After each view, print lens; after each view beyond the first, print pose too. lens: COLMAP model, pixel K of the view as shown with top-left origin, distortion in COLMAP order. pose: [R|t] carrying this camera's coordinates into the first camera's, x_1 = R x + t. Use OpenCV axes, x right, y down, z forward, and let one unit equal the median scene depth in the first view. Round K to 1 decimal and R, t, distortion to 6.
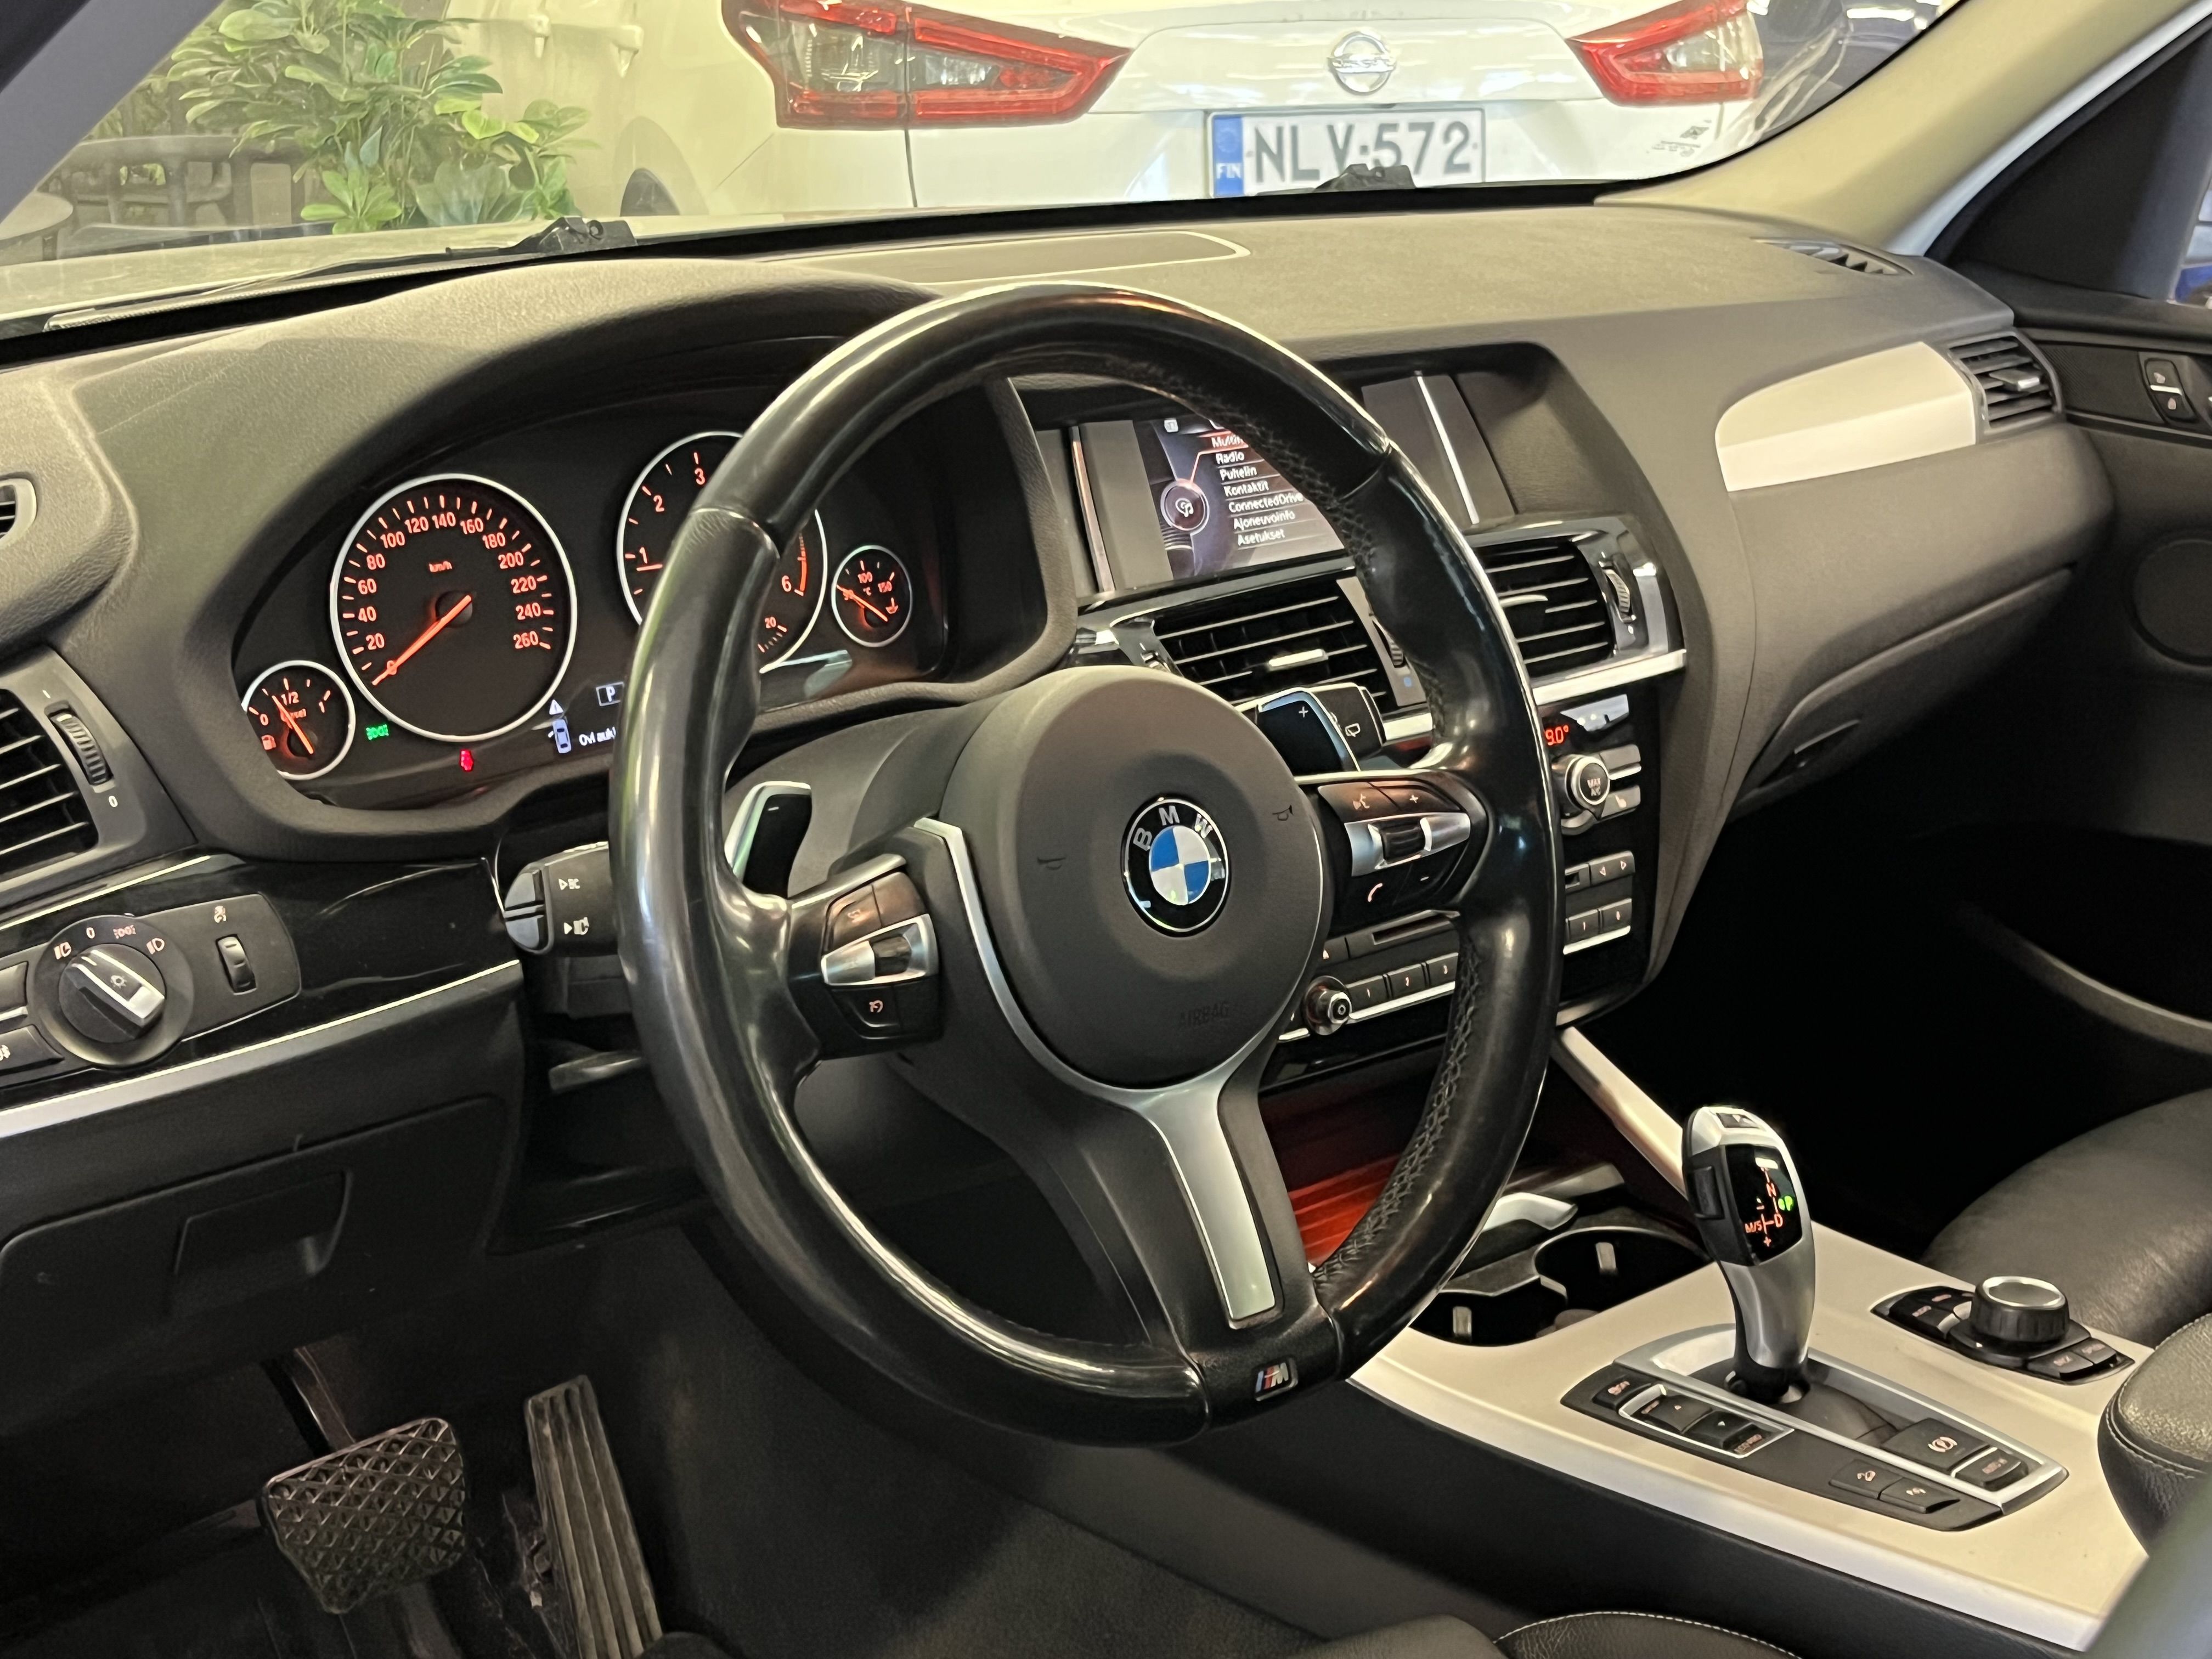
lens RADIAL K [[2877.3, 0, 1111.1], [0, 2877.3, 823.9], [0, 0, 1]] dist [0.040023, 0.000000]
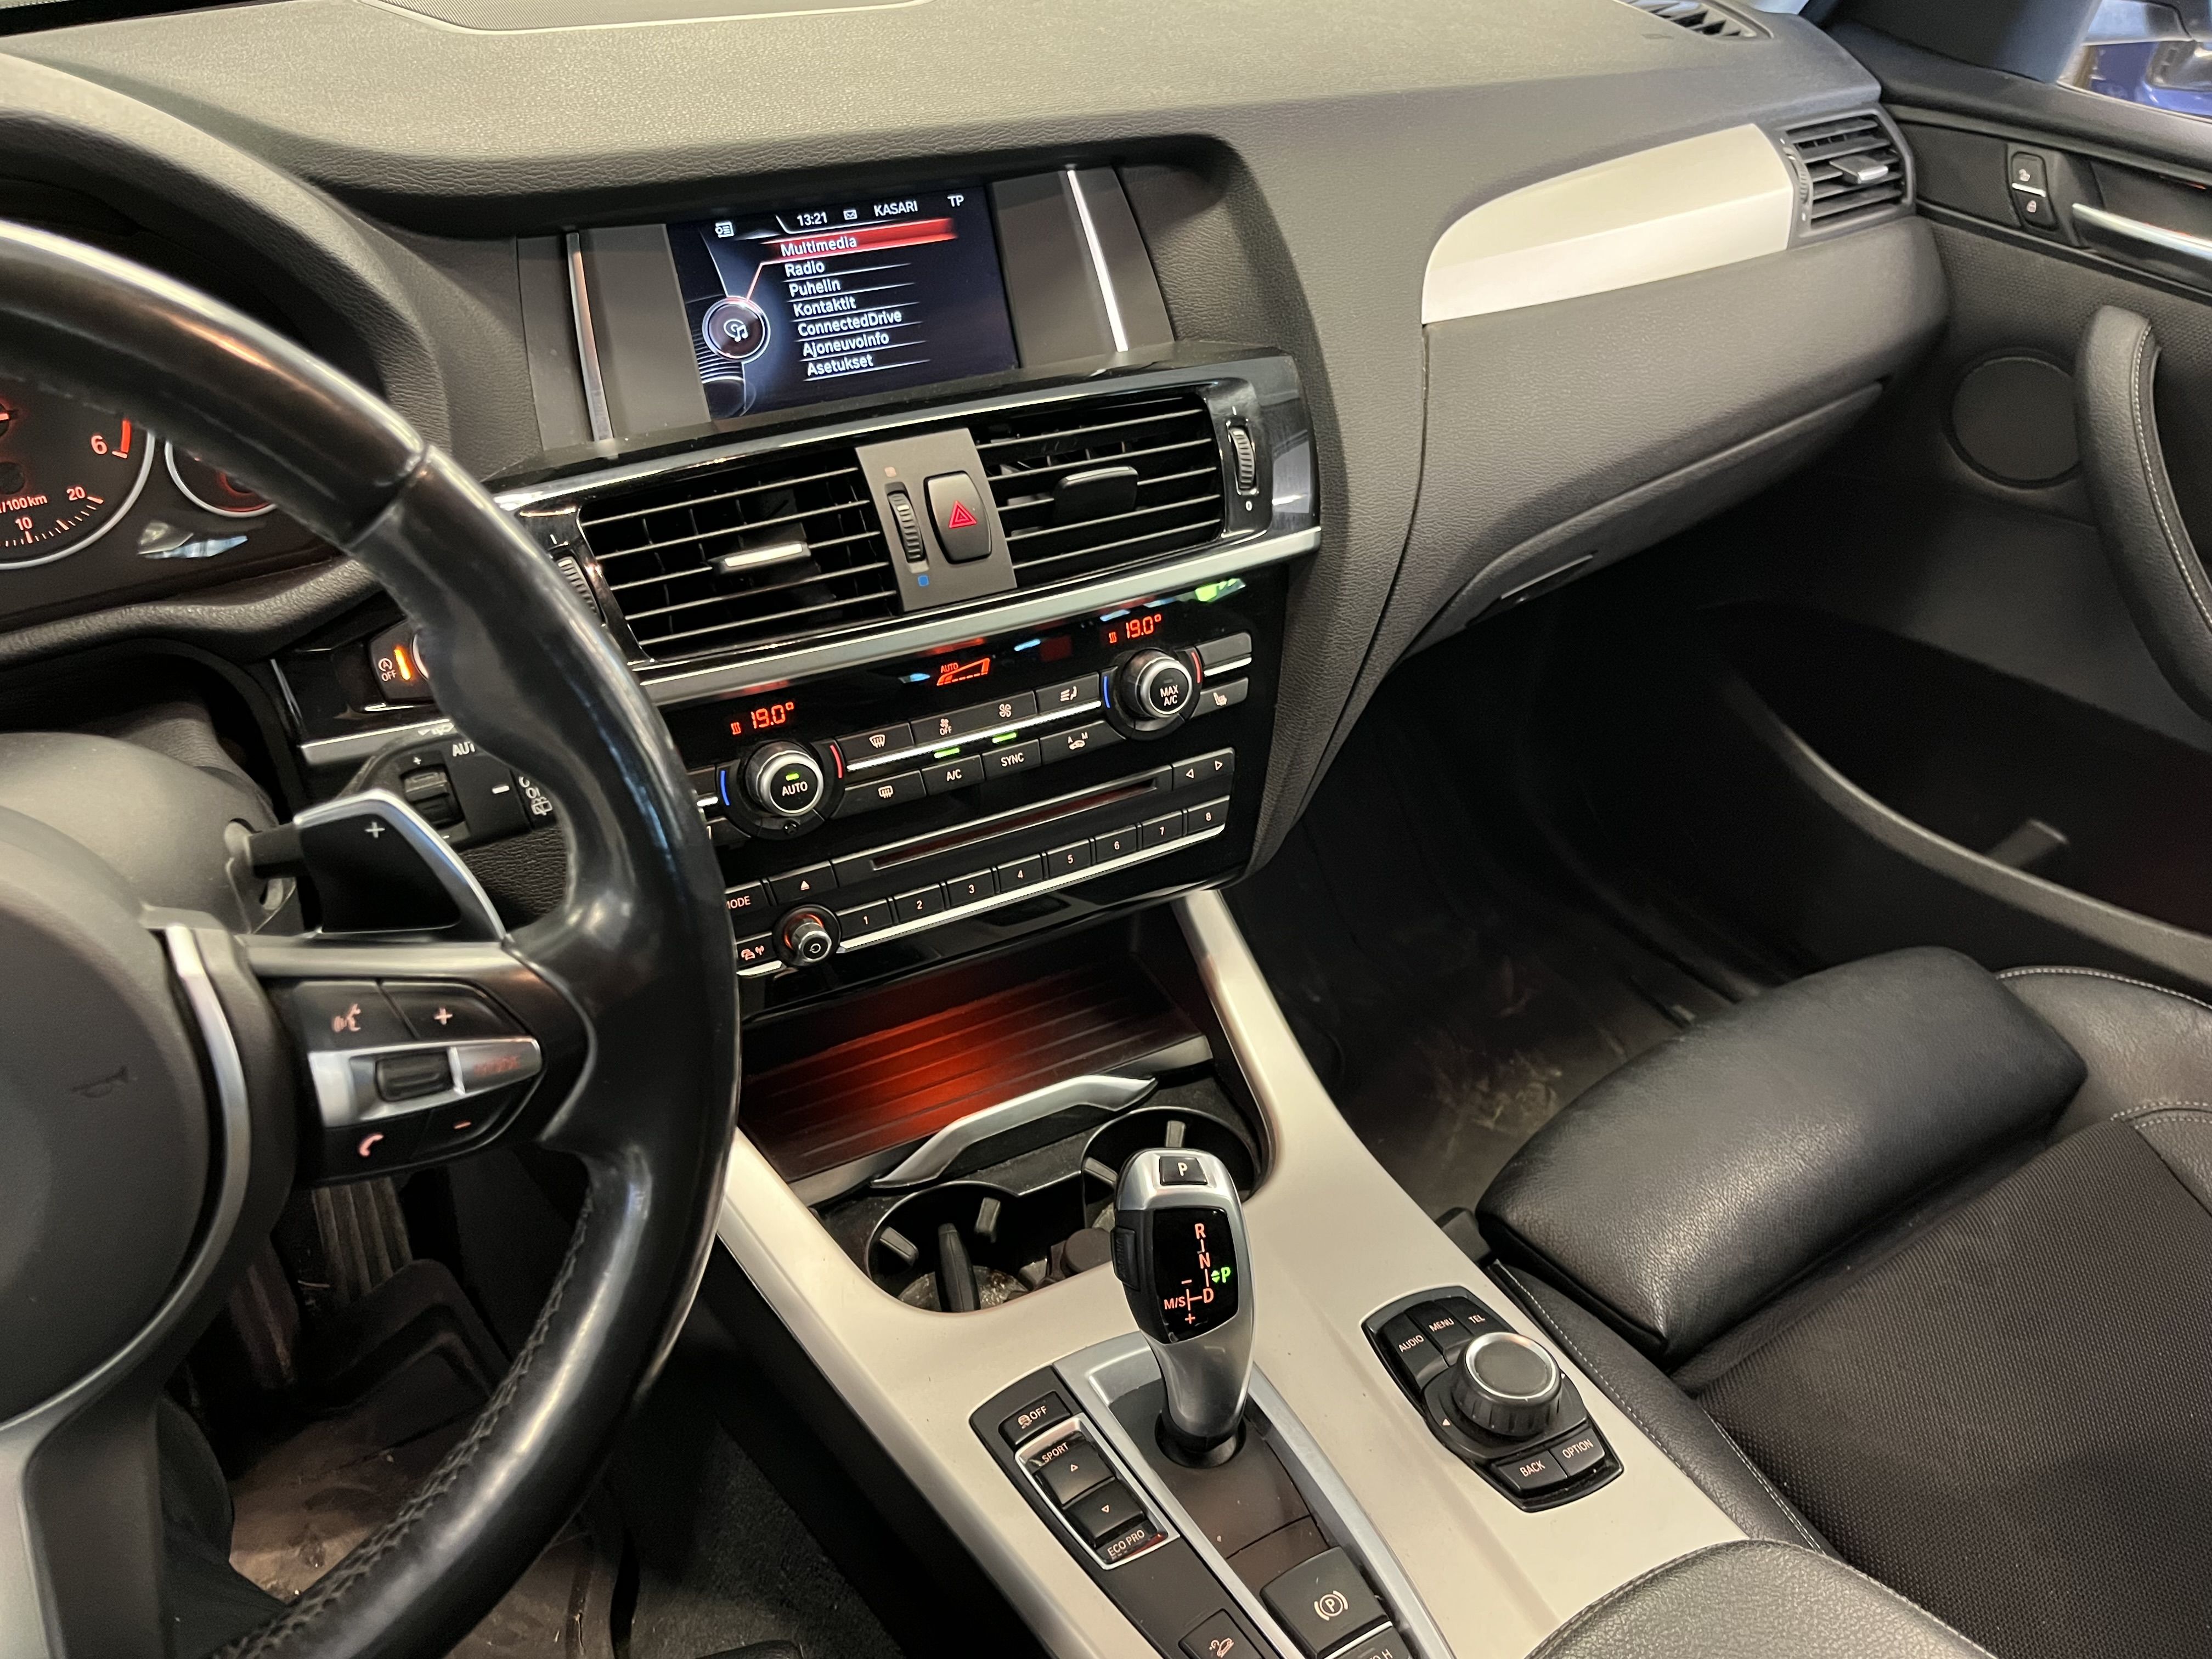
lens RADIAL K [[1692.1, 0, 1102.6], [0, 1692.1, 842.3], [0, 0, 1]] dist [0.020534, -0.014593]
pose [[0.983216, 0.111211, -0.144629, 0.220829], [-0.063474, 0.951726, 0.300313, -0.120598], [0.171045, -0.286093, 0.942812, 0.475980]]
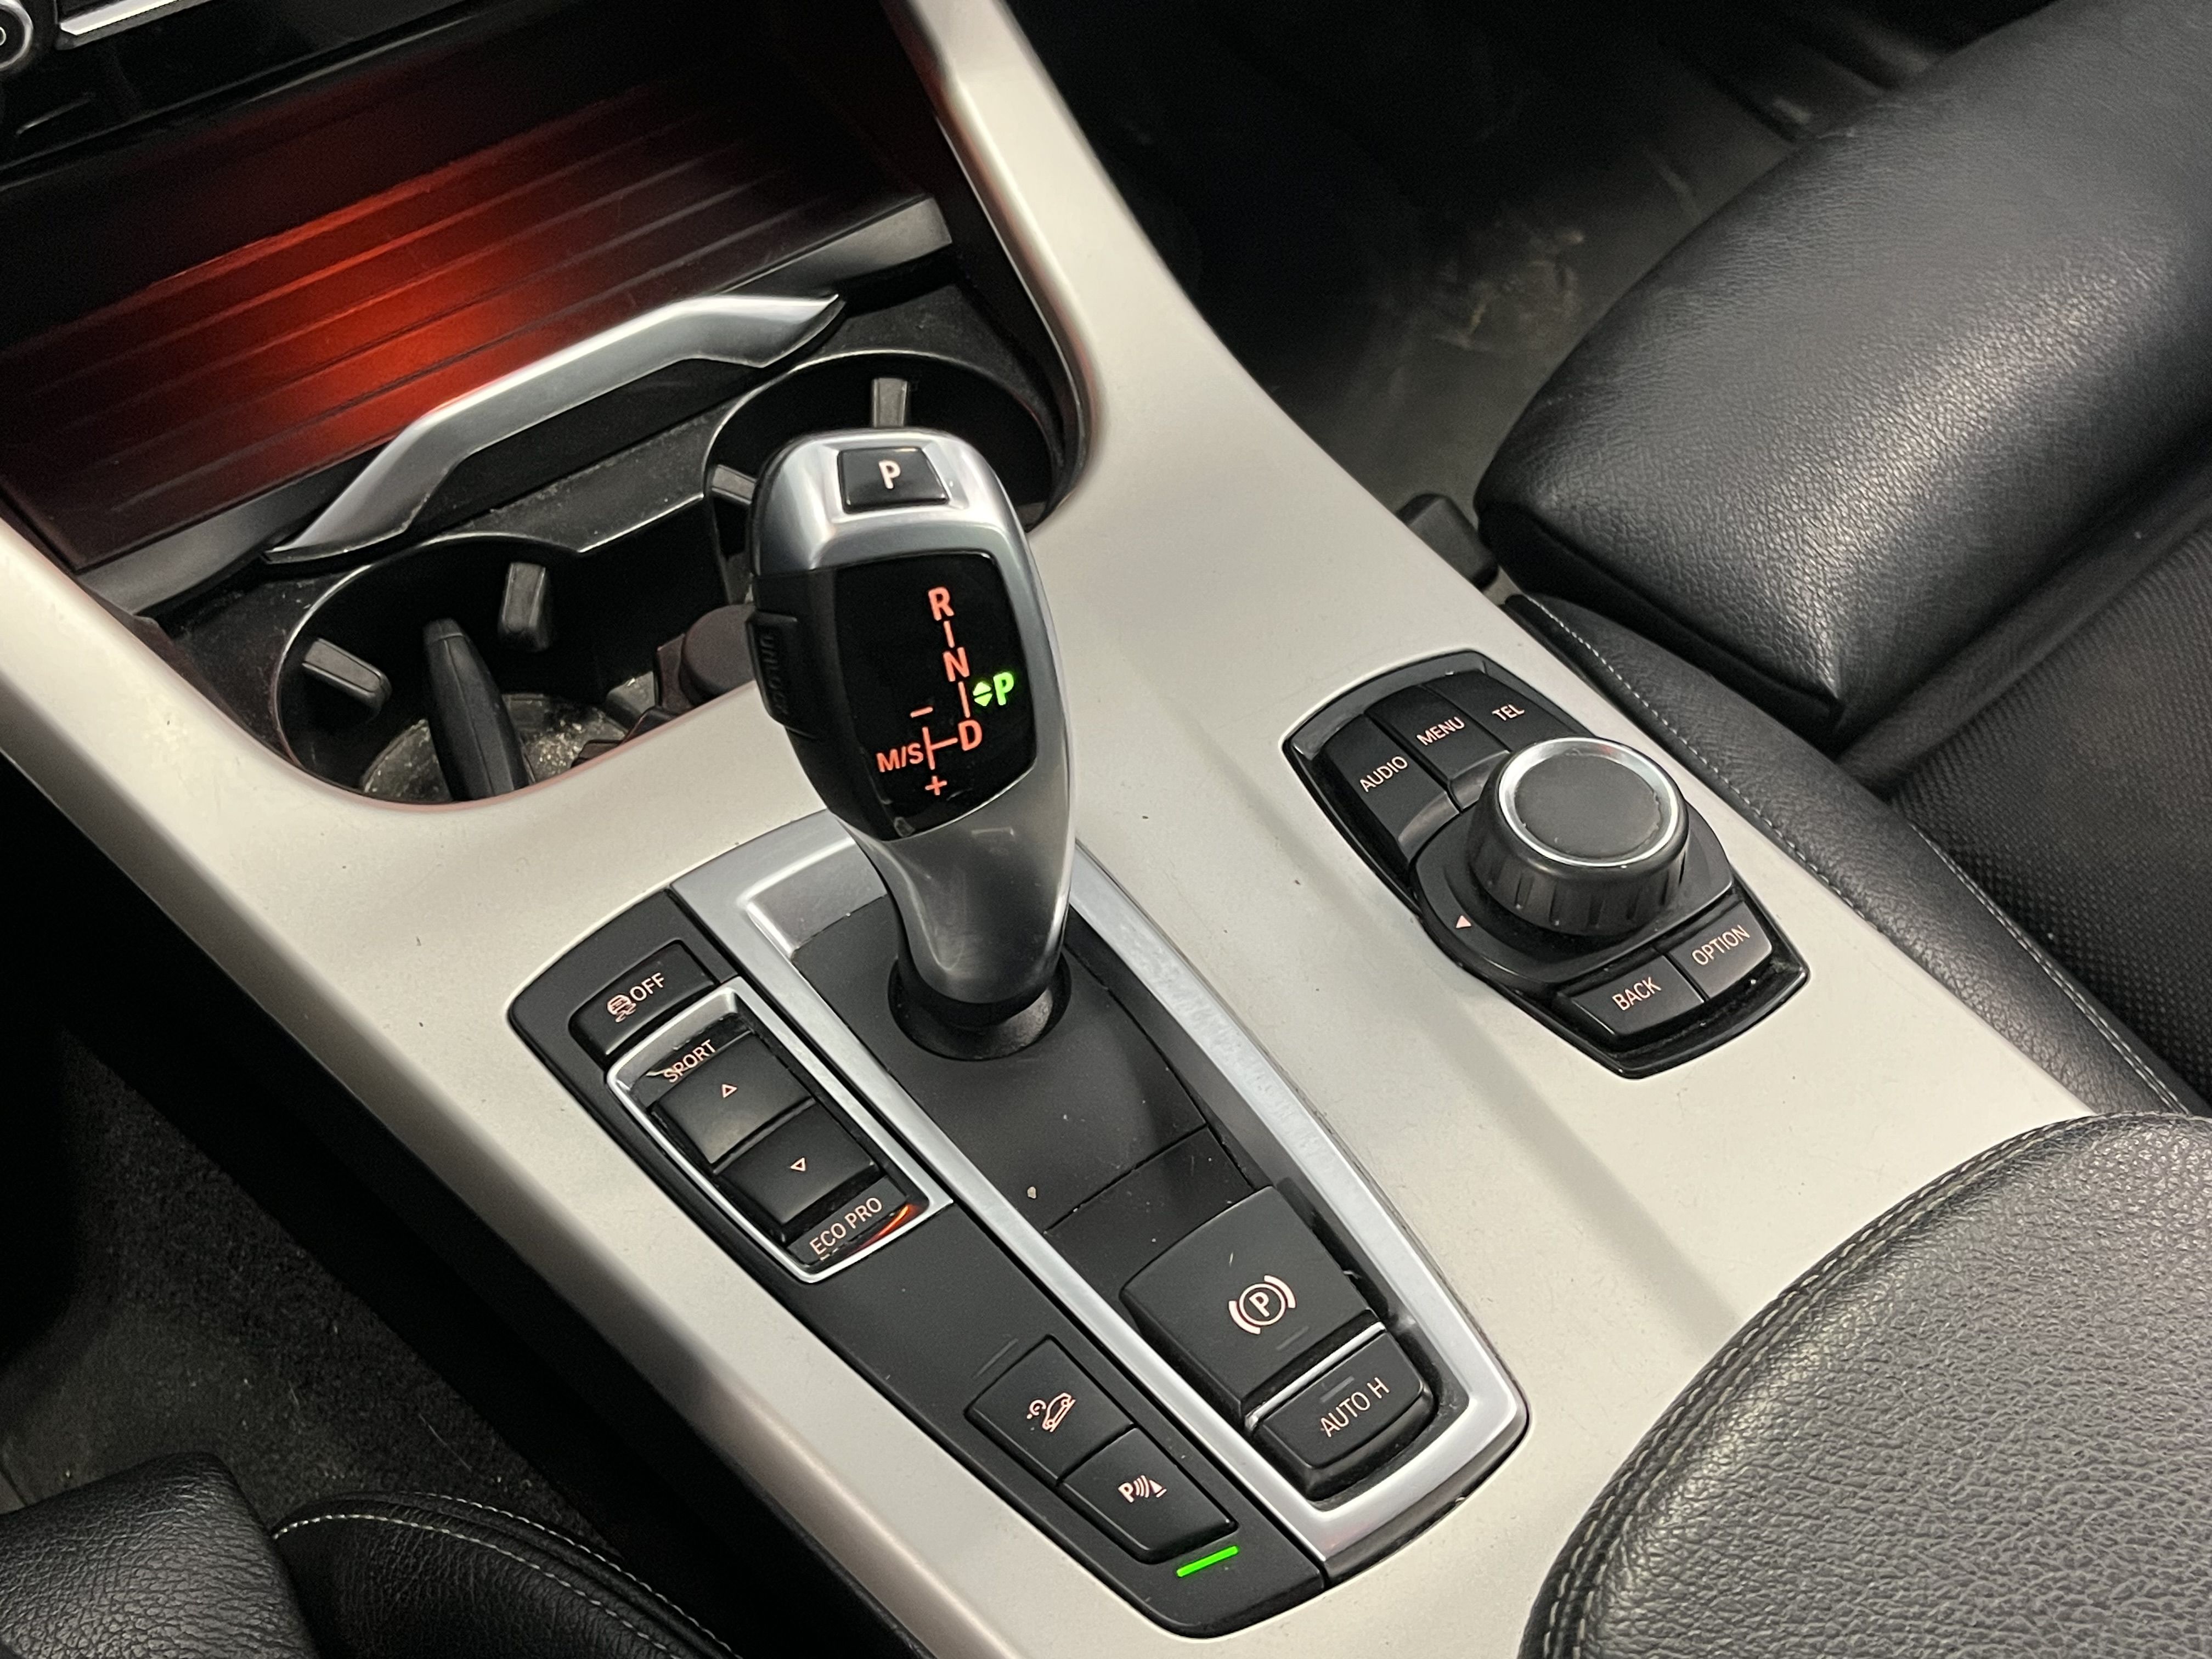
lens RADIAL K [[2570.4, 0, 1101.2], [0, 2570.4, 809.6], [0, 0, 1]] dist [0.058056, 0.000000]
pose [[0.998644, 0.050846, -0.011172, 0.217273], [-0.034779, 0.811305, 0.583587, -0.055192], [0.038737, -0.582407, 0.811974, 0.600825]]
